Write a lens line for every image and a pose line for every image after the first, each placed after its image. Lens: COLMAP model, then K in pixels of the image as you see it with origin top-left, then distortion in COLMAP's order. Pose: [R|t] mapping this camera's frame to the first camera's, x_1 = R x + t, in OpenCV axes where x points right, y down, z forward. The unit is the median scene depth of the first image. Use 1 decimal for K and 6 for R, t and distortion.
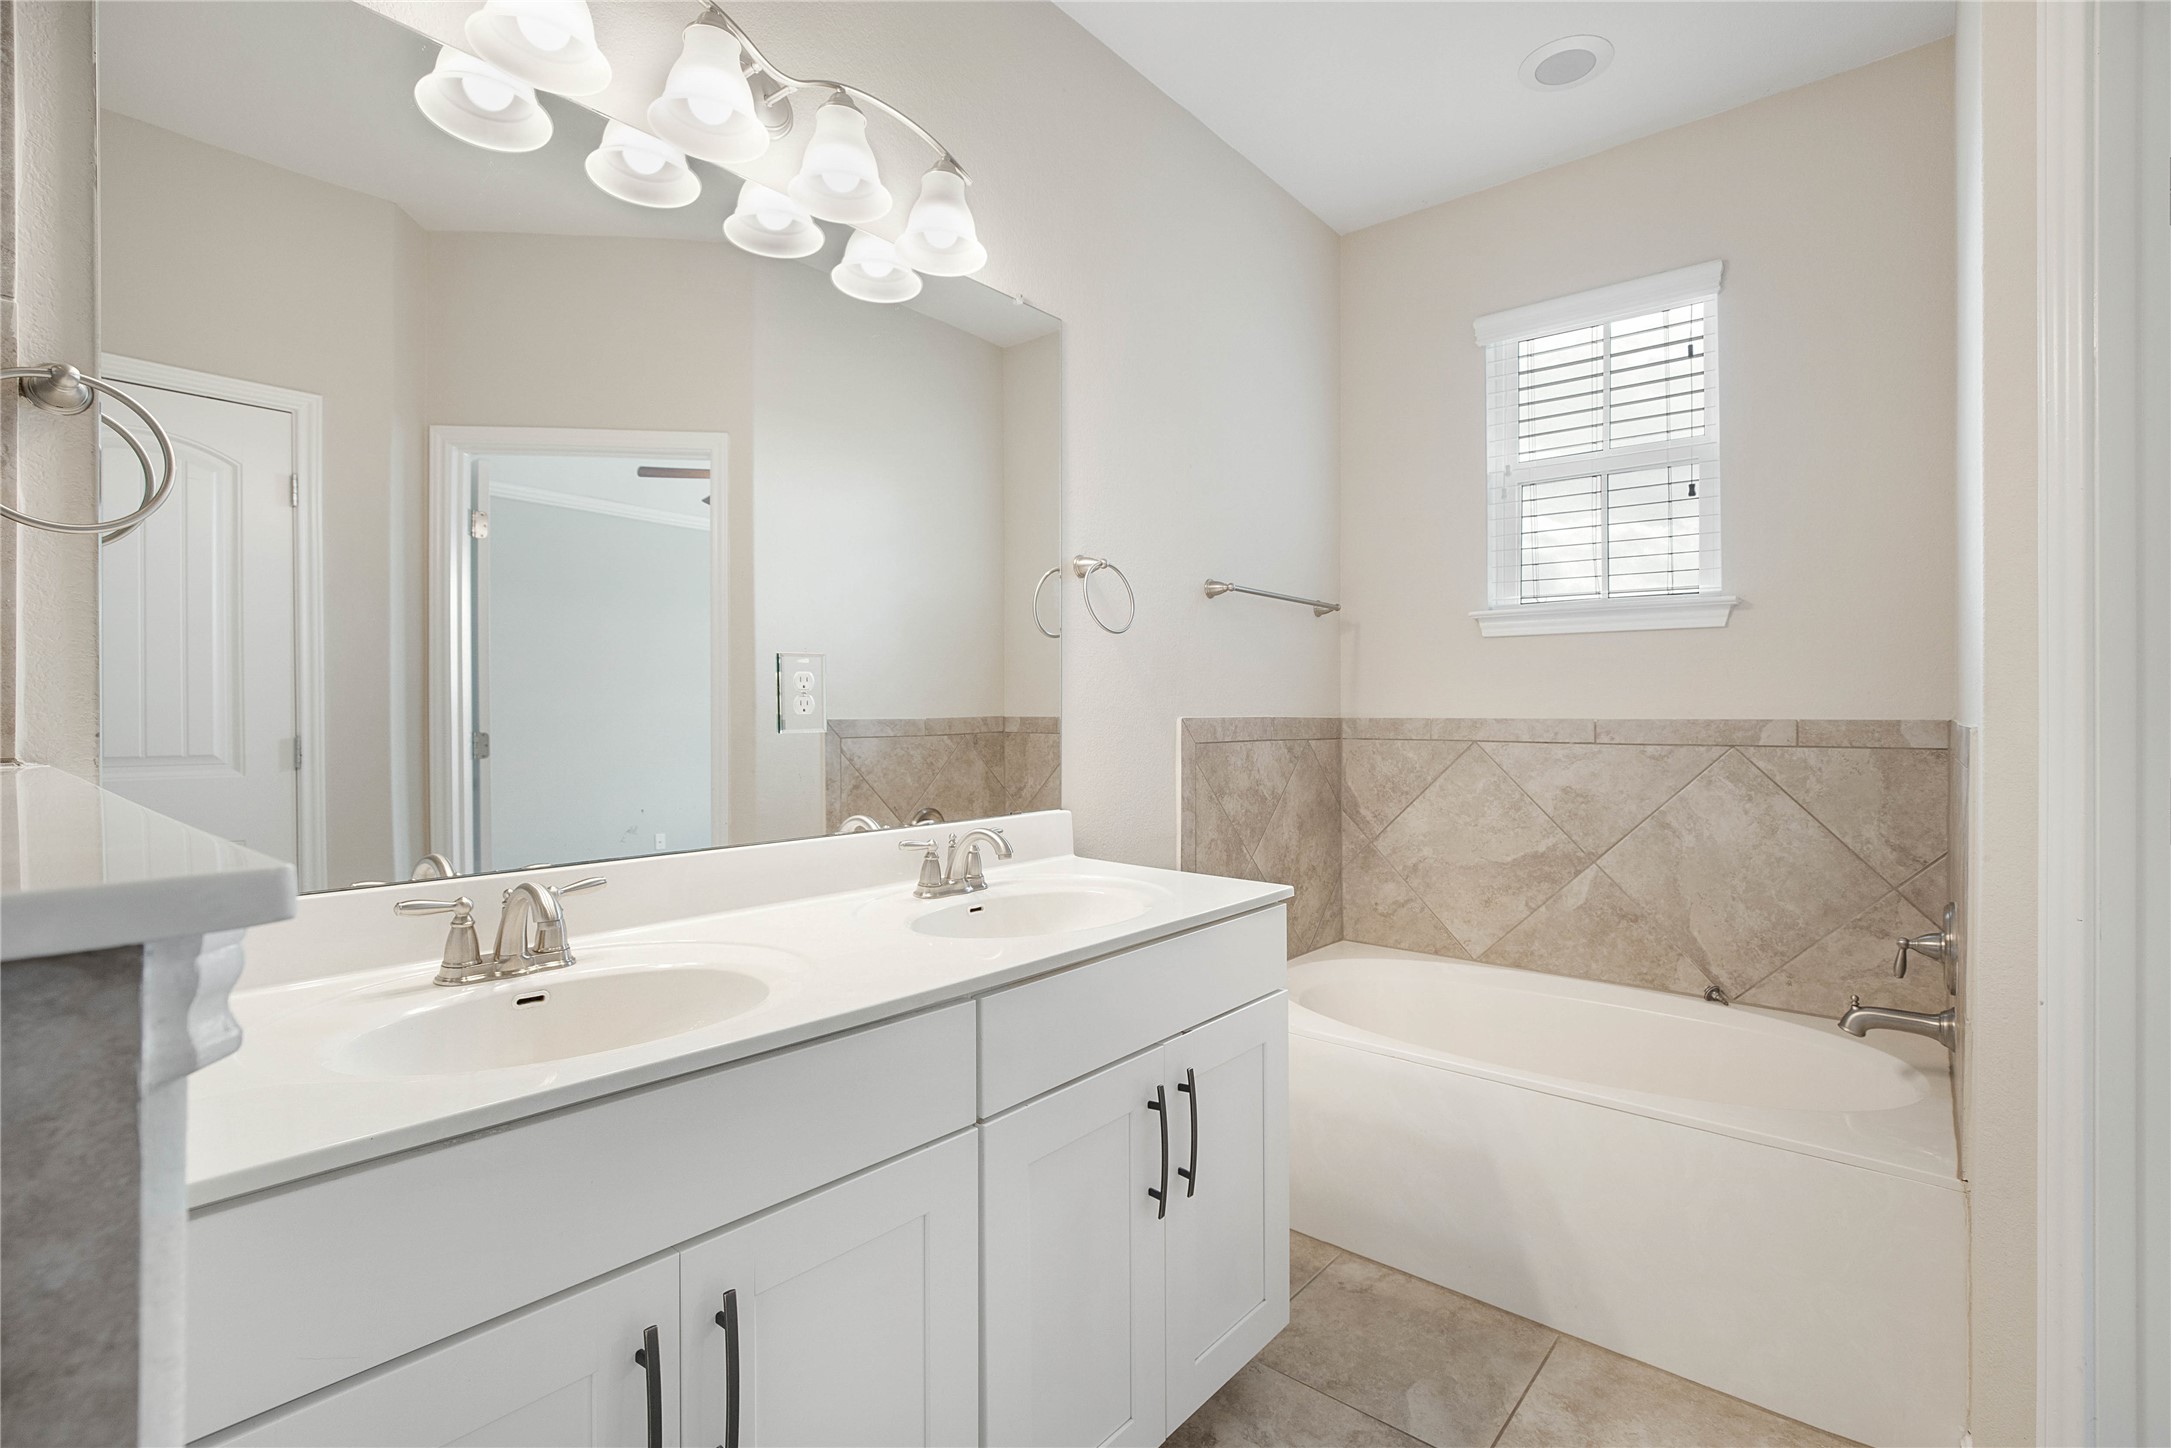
lens RADIAL K [[1008.9, 0, 1083.0], [0, 1008.9, 715.7], [0, 0, 1]] dist [-0.001225, -0.000001]
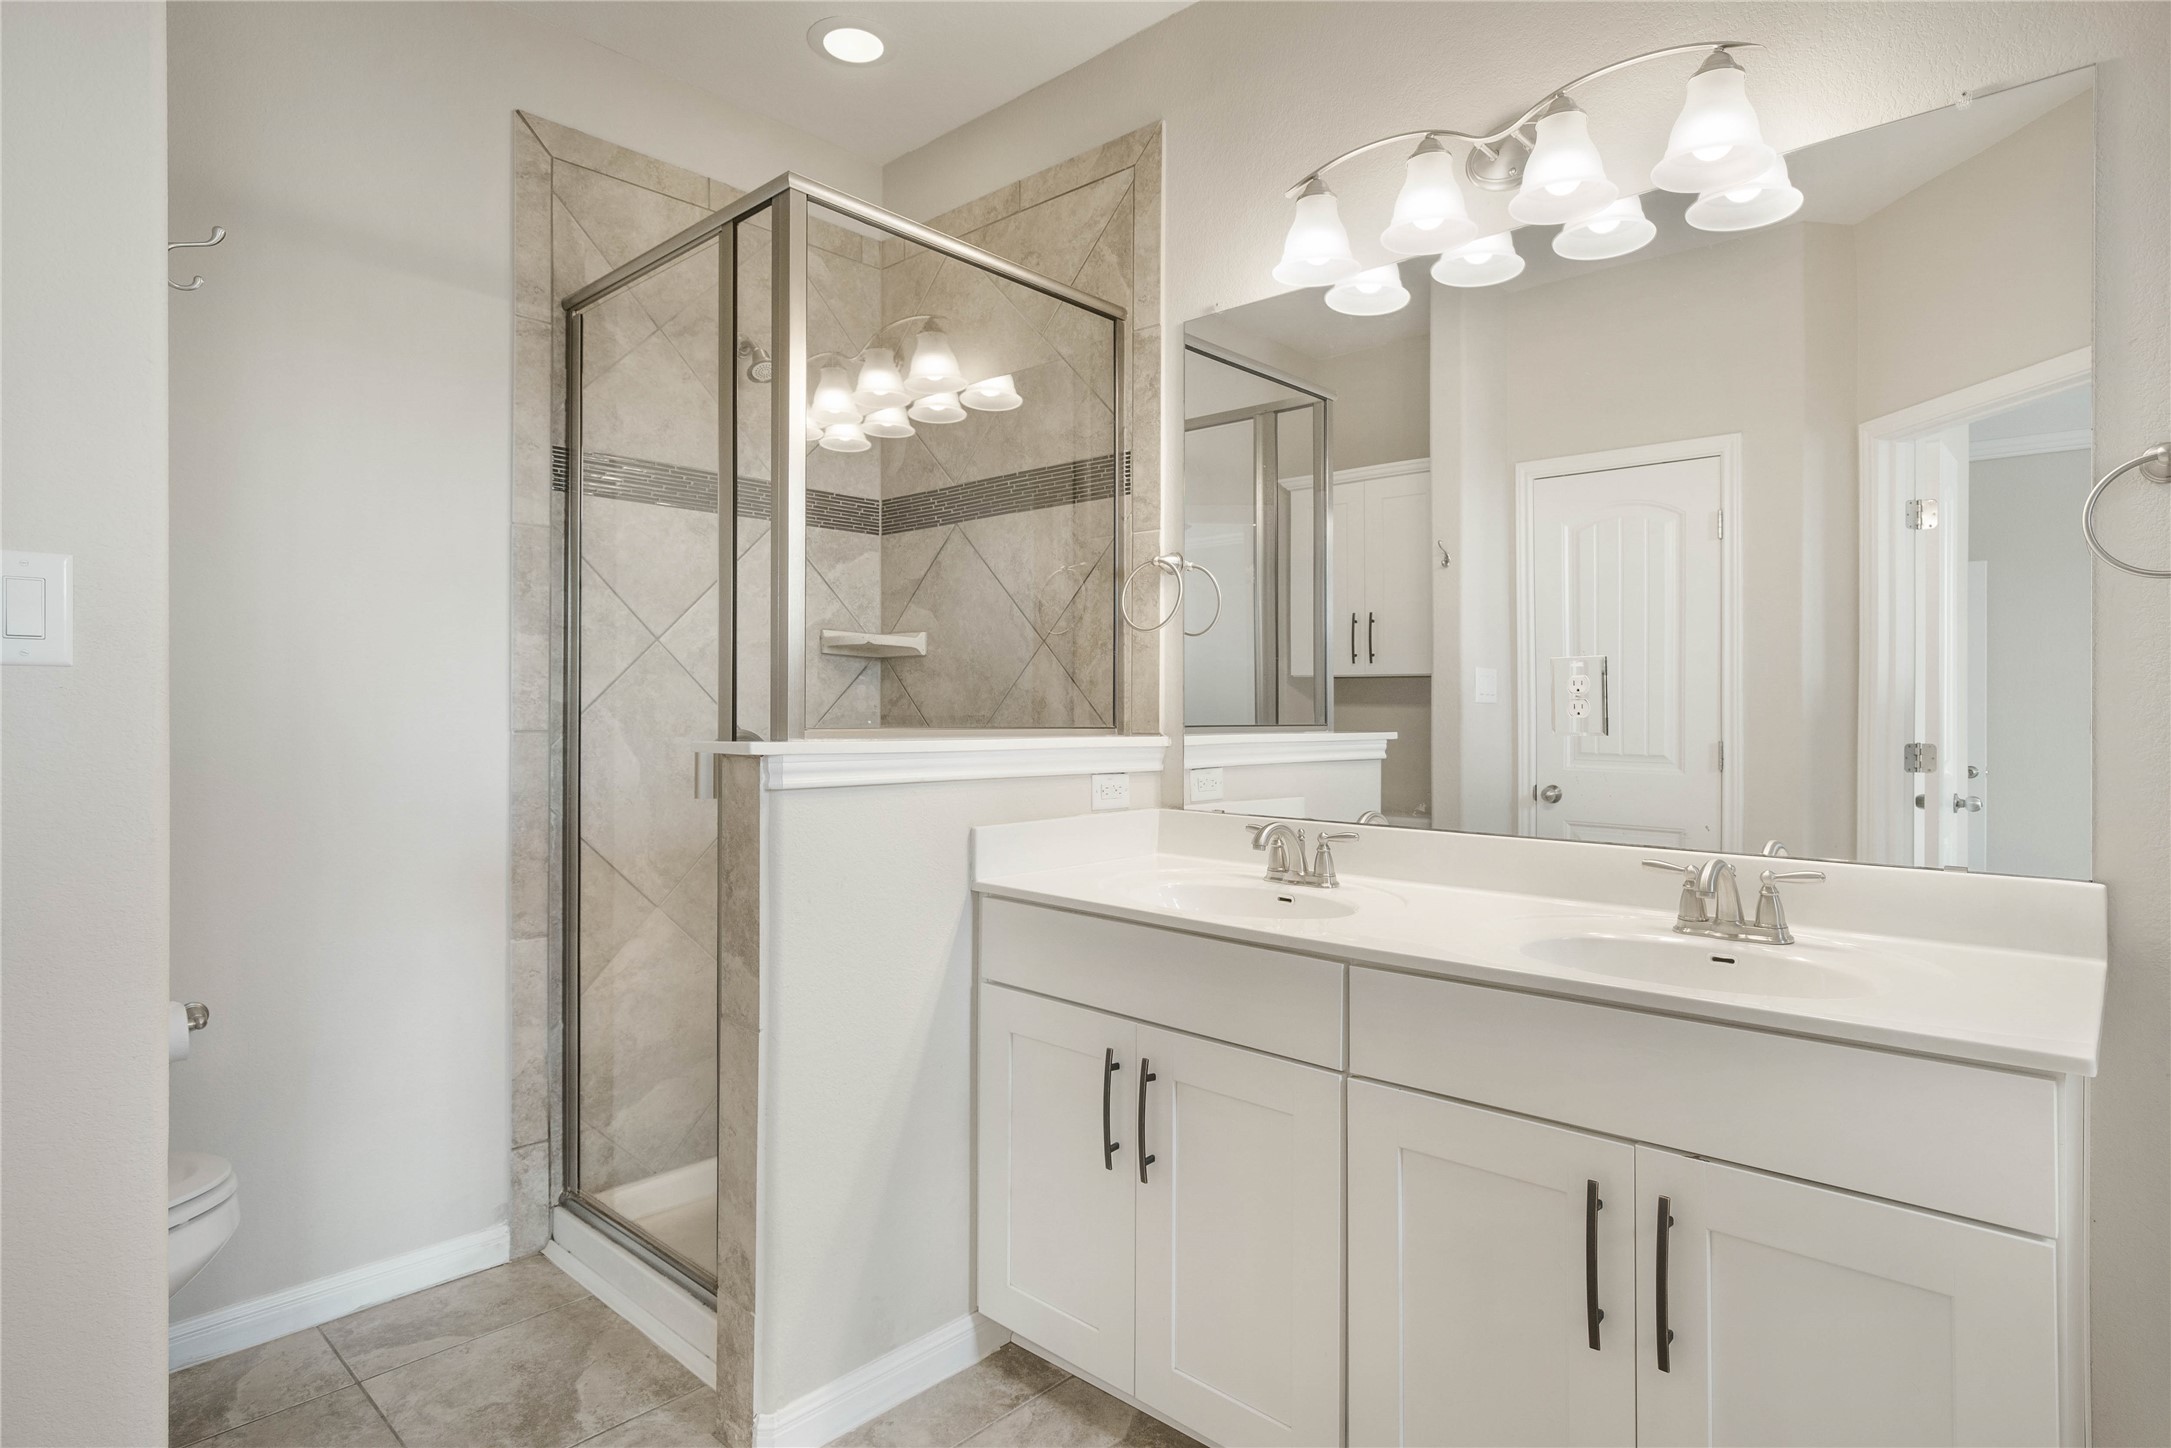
lens RADIAL K [[1190.1, 0, 1085.5], [0, 1190.1, 724.0], [0, 0, 1]] dist [0.000315, 0.000024]
pose [[-0.054236, 0.006001, -0.998510, 0.905420], [-0.015822, 0.999851, 0.006868, 0.004224], [0.998403, 0.016171, -0.054133, 0.561774]]
